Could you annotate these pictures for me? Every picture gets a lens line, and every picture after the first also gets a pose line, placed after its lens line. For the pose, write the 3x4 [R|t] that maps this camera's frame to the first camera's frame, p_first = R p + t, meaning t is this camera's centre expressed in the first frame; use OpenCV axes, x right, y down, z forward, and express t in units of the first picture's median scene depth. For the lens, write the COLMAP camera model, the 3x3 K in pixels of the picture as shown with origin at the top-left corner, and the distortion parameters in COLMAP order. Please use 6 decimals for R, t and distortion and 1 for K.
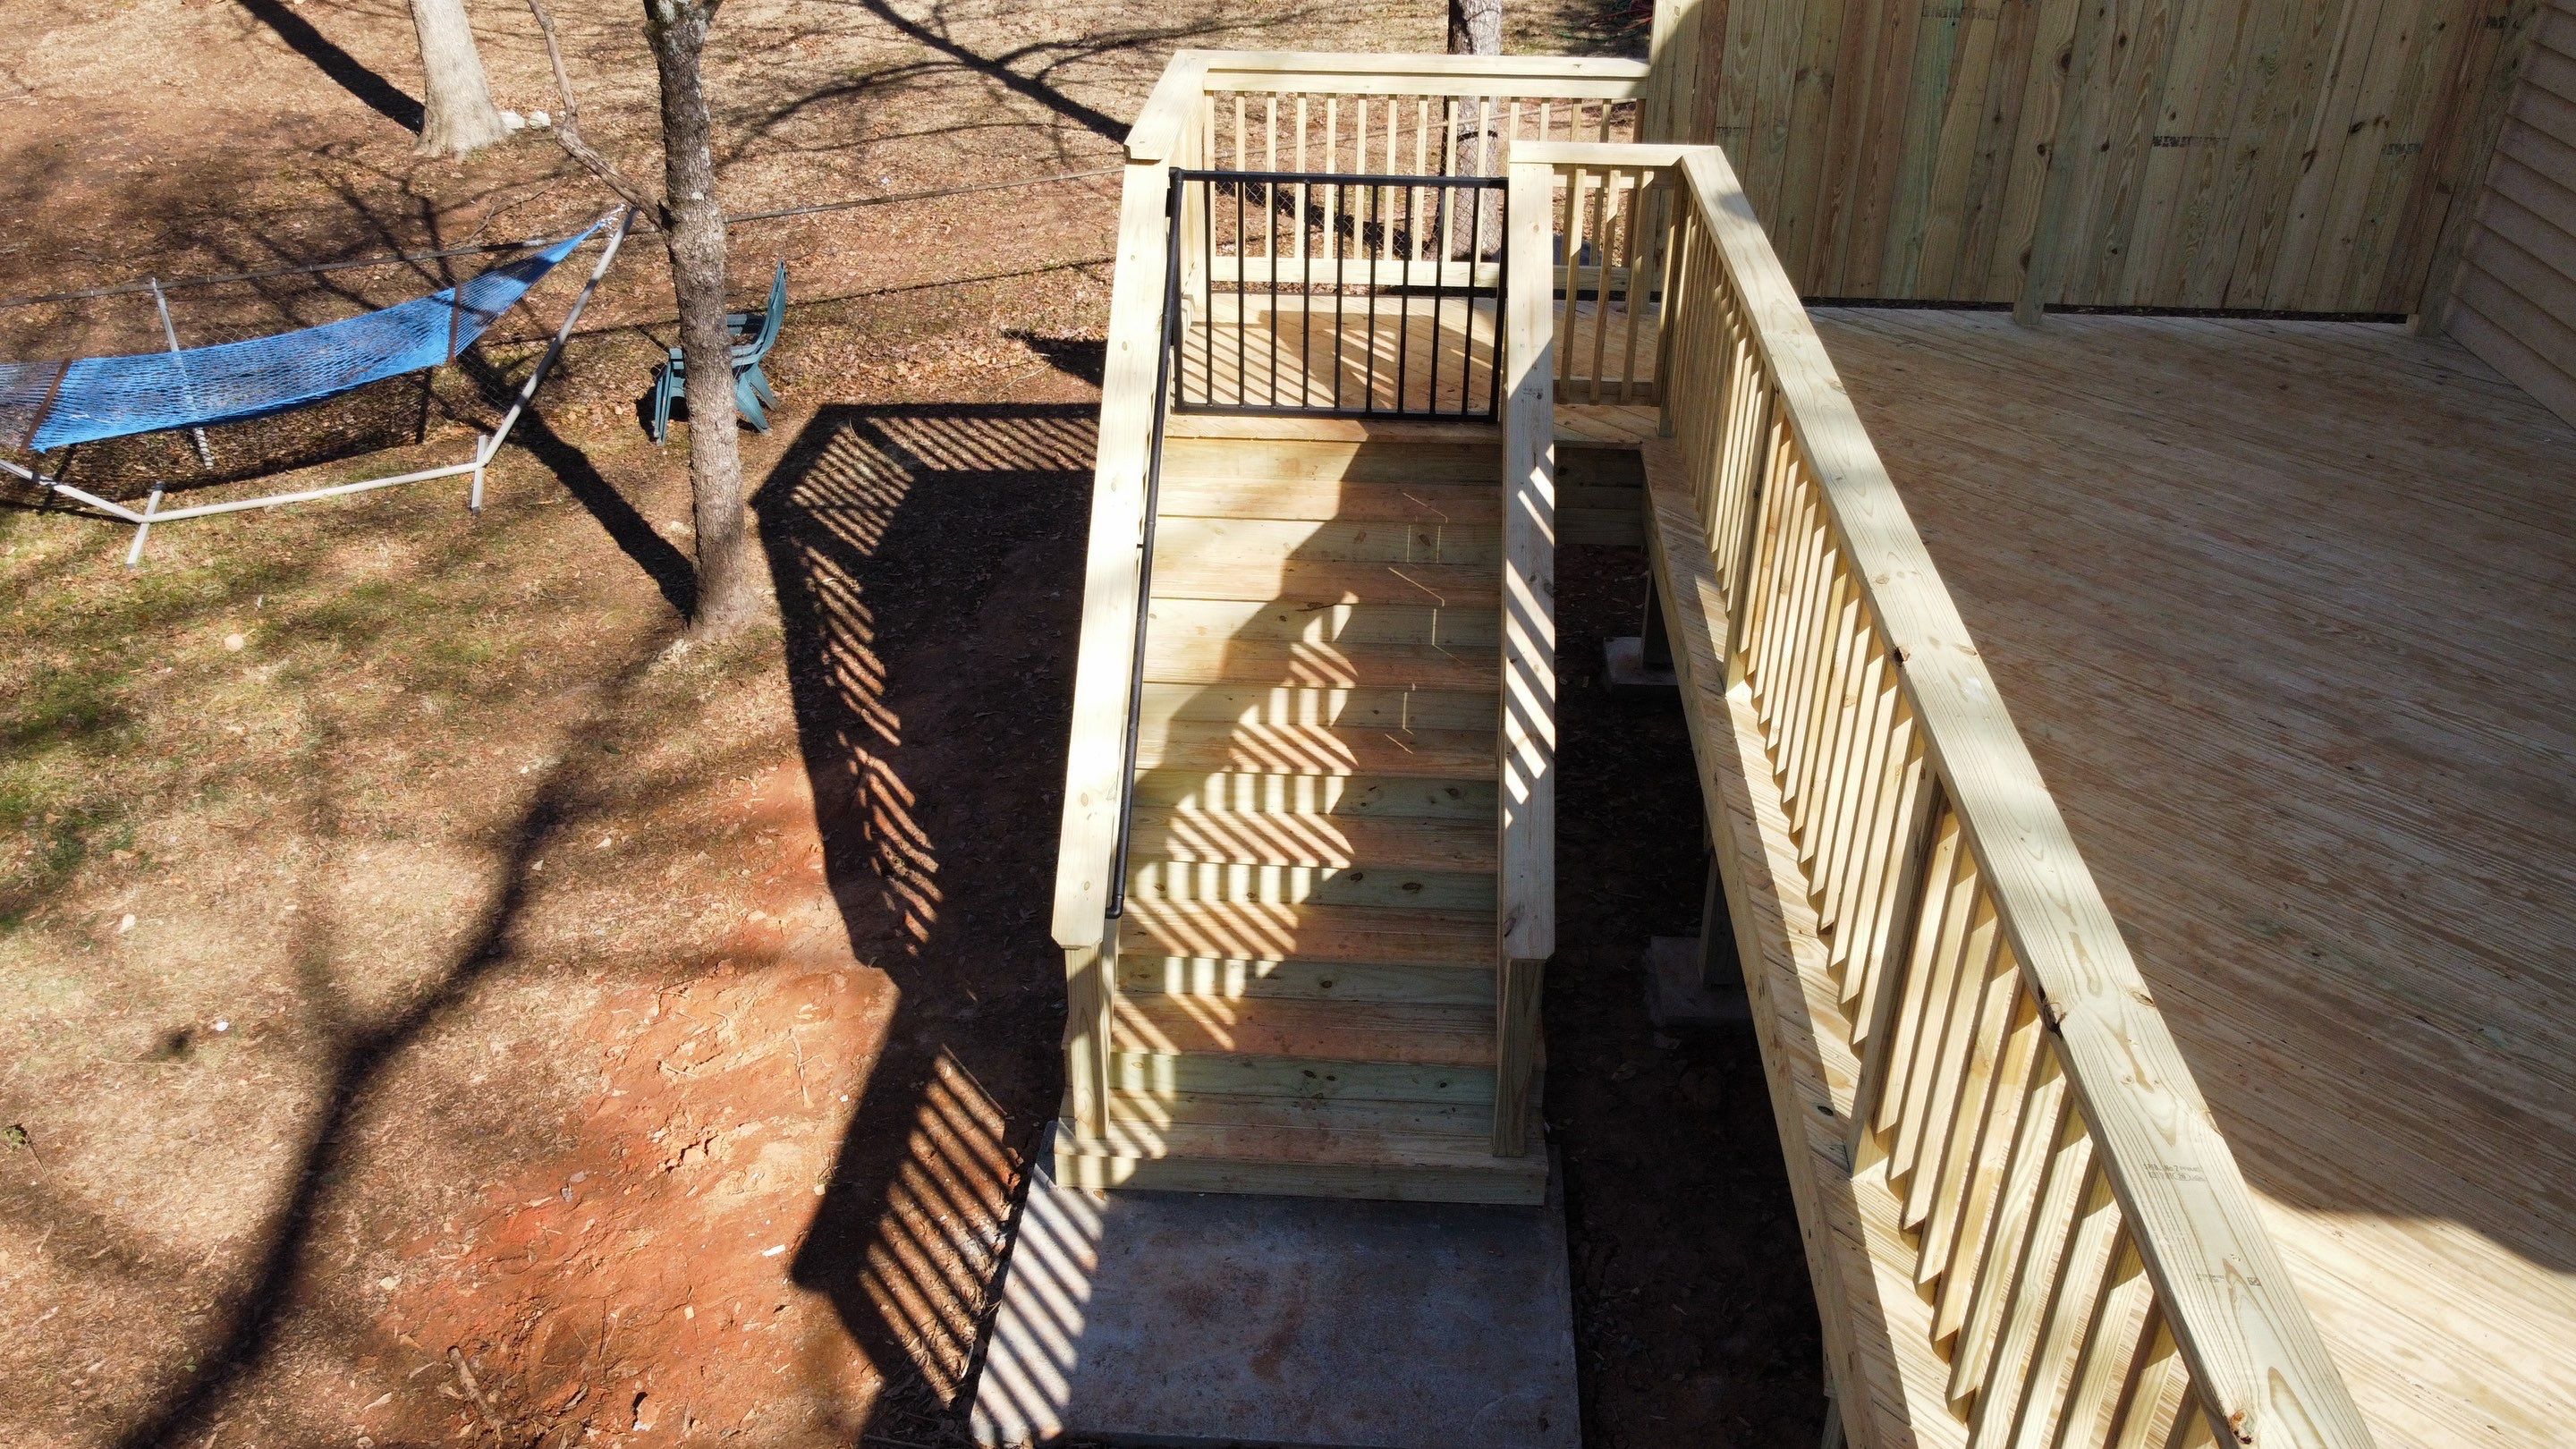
lens RADIAL K [[1958.0, 0, 1292.3], [0, 1958.0, 711.0], [0, 0, 1]] dist [-0.003612, -0.005928]
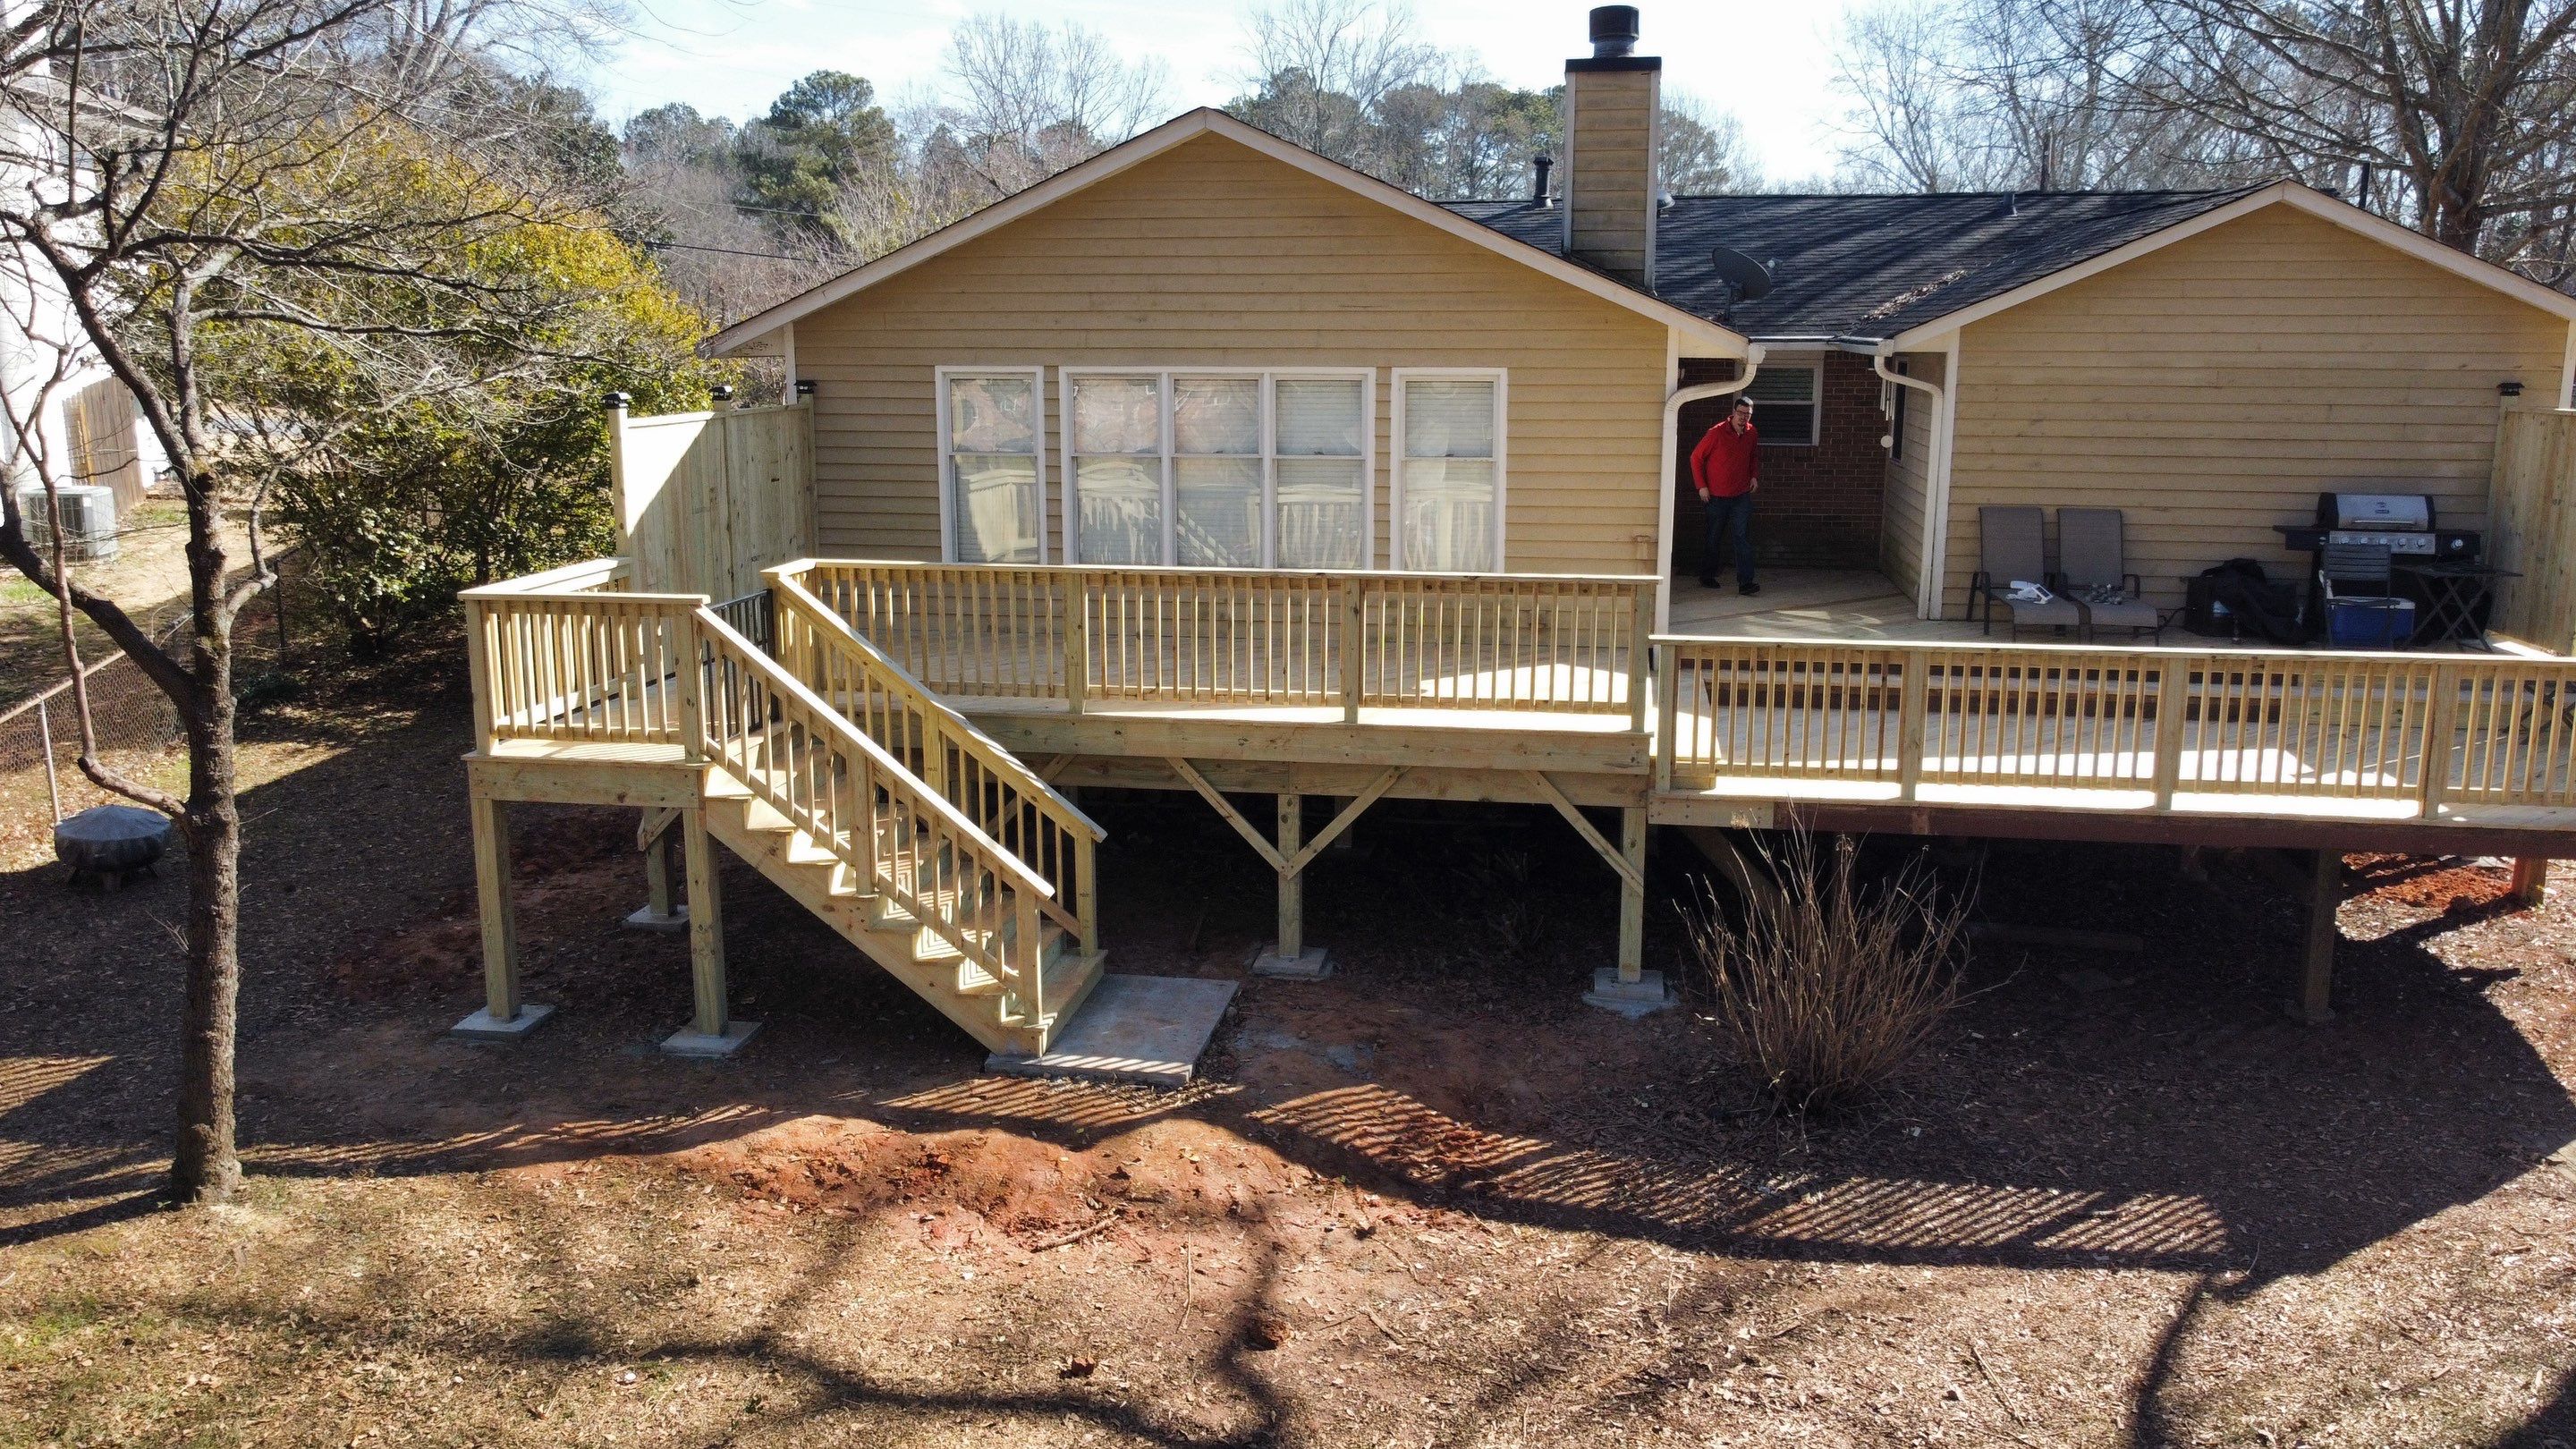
lens RADIAL K [[1958.0, 0, 1288.6], [0, 1958.0, 711.7], [0, 0, 1]] dist [-0.003612, -0.005928]
pose [[0.104307, -0.200601, 0.974104, -1.791825], [0.497739, 0.858490, 0.123494, -0.154476], [-0.861032, 0.471968, 0.189394, 0.251217]]
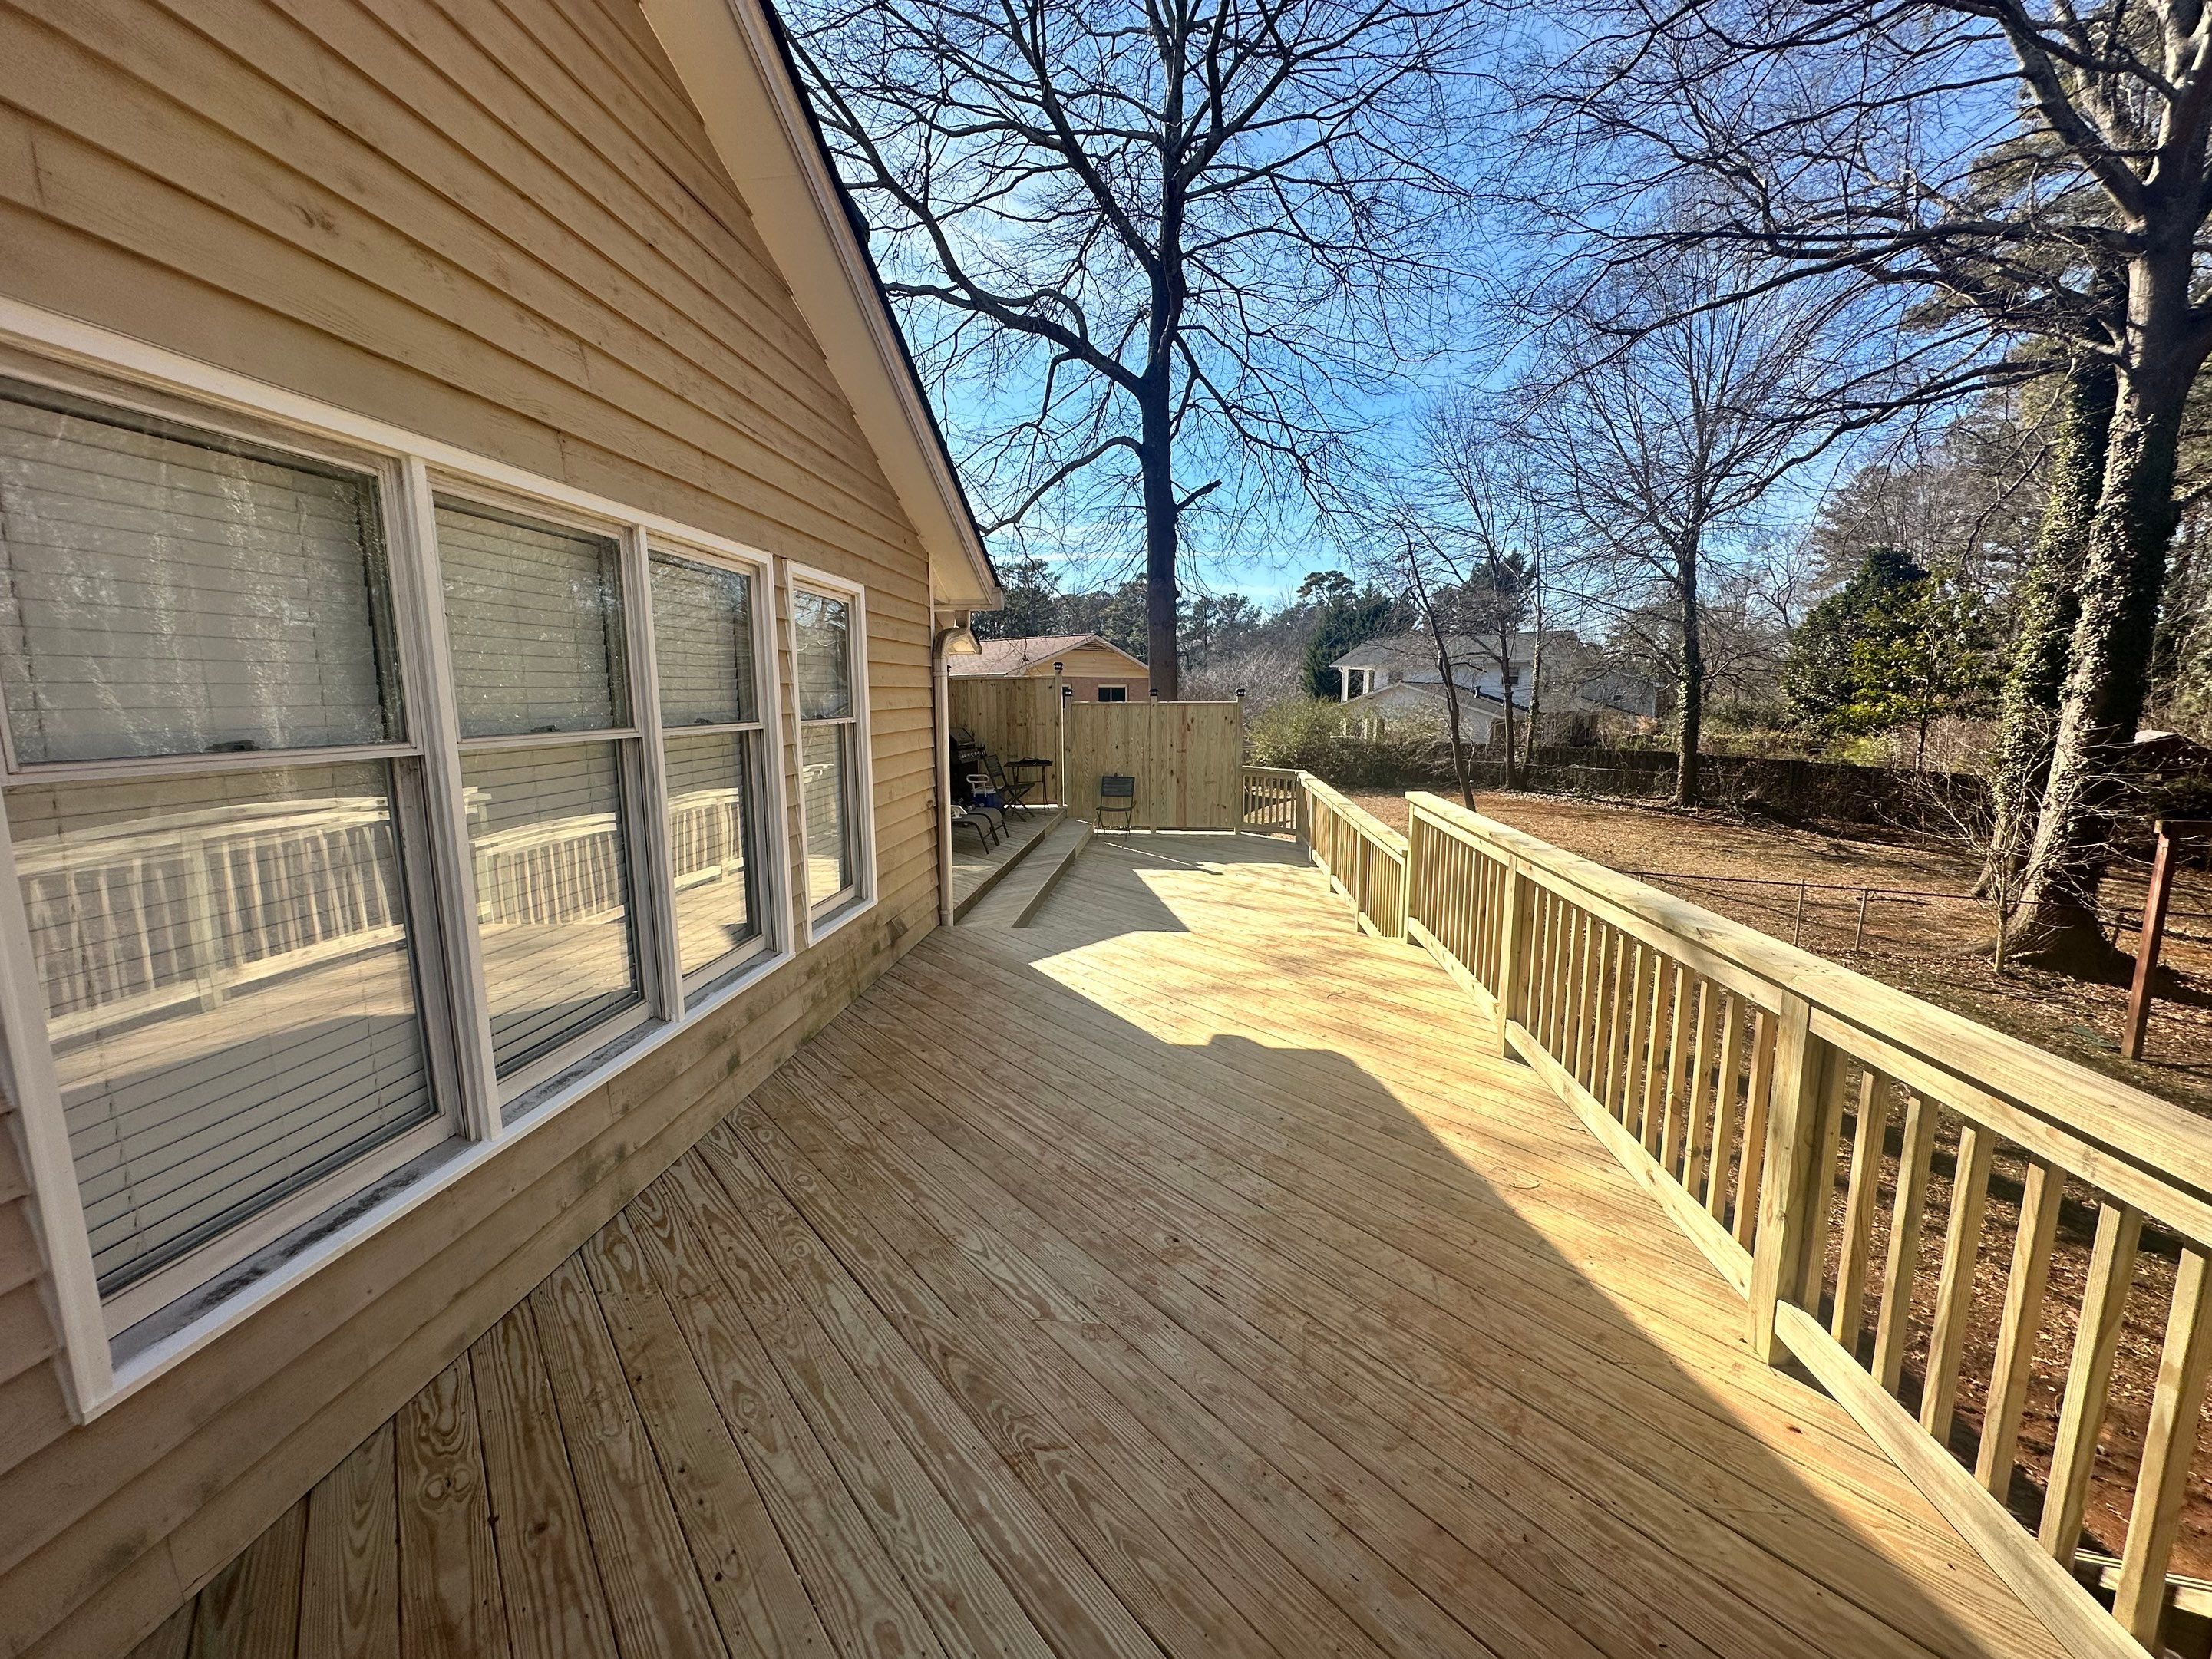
lens RADIAL K [[876.3, 0, 1102.3], [0, 876.3, 828.2], [0, 0, 1]] dist [-0.001227, -0.001257]
pose [[-0.999181, -0.011243, 0.038866, 0.442508], [0.015282, 0.784573, 0.619848, -0.383093], [-0.037462, 0.619935, -0.783759, 0.979426]]
